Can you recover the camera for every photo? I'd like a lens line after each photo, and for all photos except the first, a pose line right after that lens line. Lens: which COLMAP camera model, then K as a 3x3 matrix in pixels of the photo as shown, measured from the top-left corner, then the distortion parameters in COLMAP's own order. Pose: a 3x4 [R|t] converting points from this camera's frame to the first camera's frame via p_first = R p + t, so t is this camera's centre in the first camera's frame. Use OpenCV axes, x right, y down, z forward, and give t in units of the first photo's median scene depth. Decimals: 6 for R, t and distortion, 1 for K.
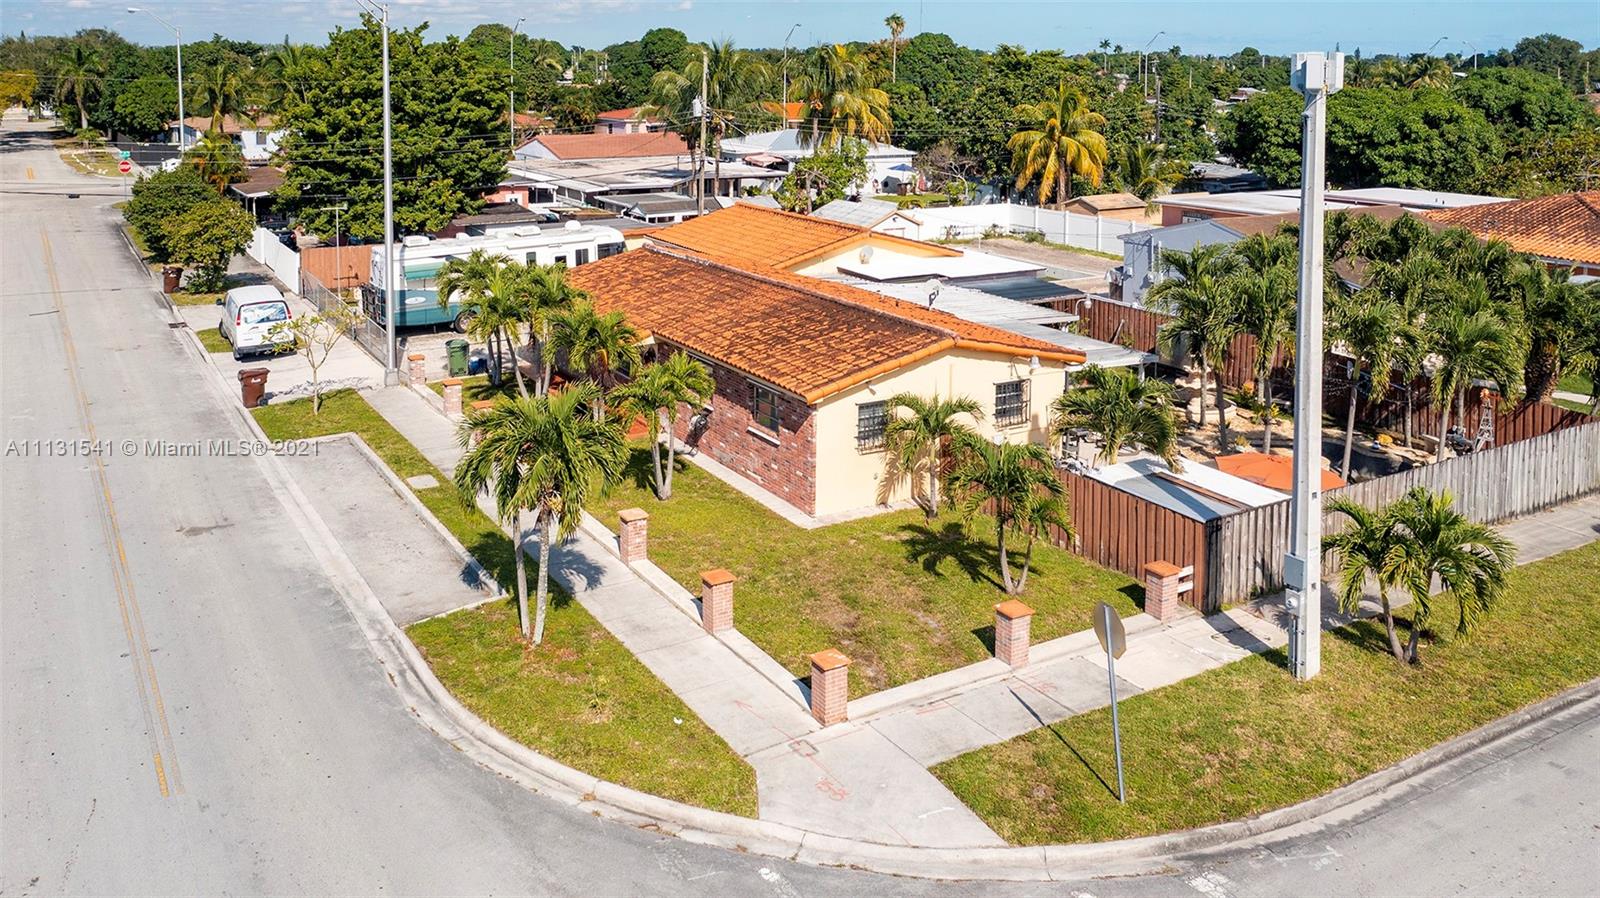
lens RADIAL K [[1343.1, 0, 726.1], [0, 1343.1, 338.0], [0, 0, 1]] dist [-0.003405, -0.000130]
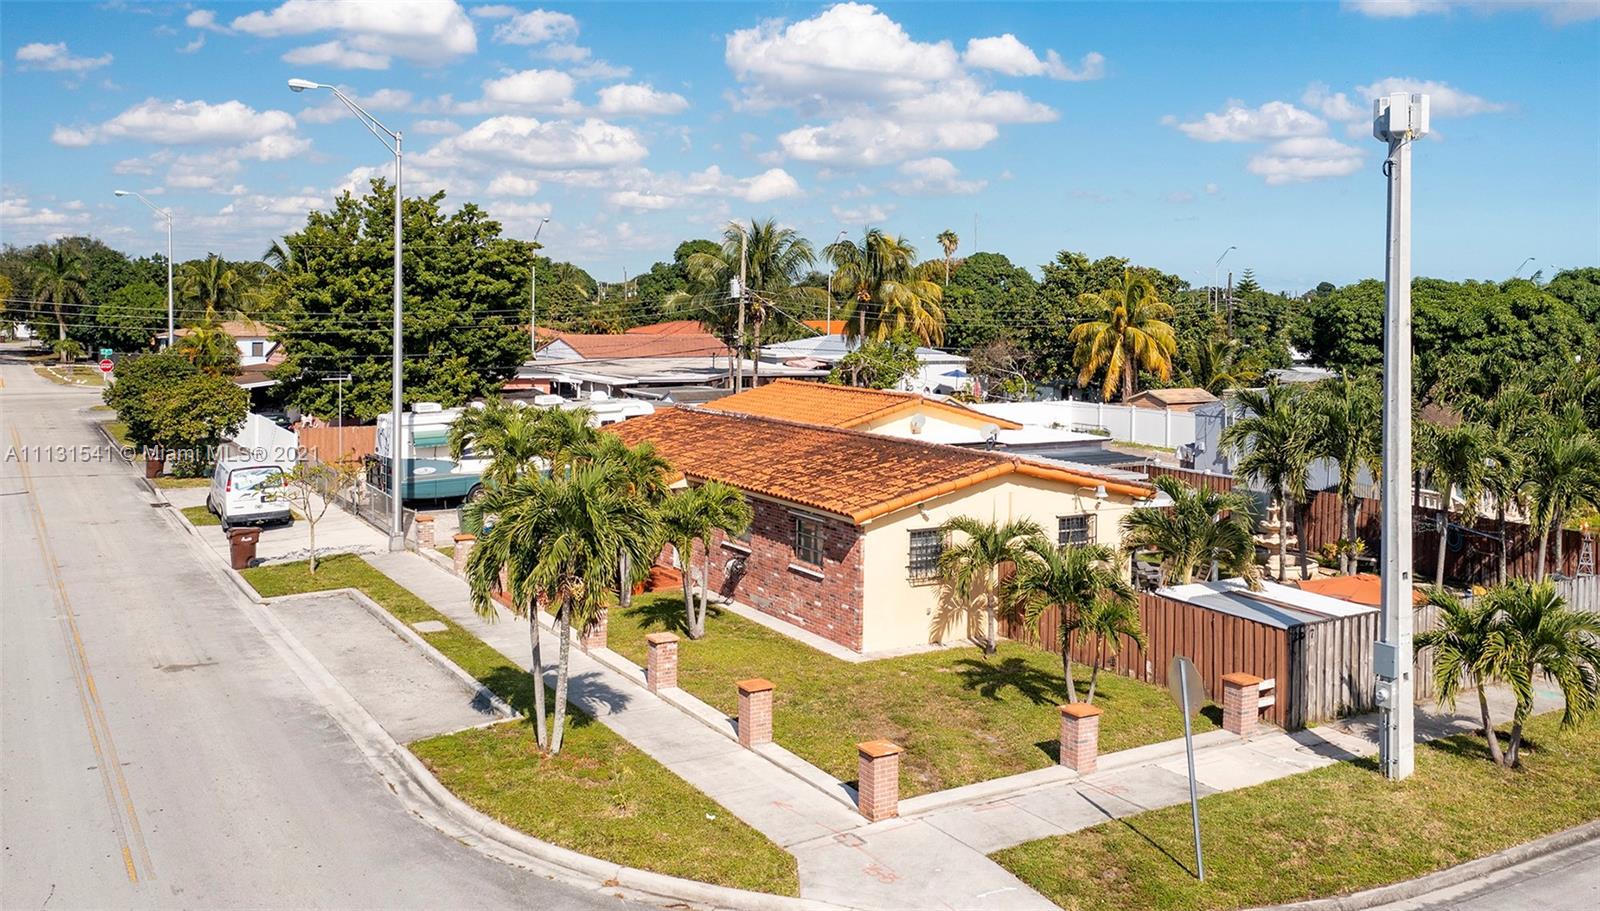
lens RADIAL K [[1463.3, 0, 799.4], [0, 1463.3, 533.4], [0, 0, 1]] dist [-0.003466, 0.004967]
pose [[0.999666, 0.008181, 0.024520, -0.001372], [-0.006882, 0.998594, -0.052567, 0.102823], [-0.024916, 0.052381, 0.998316, 0.005058]]
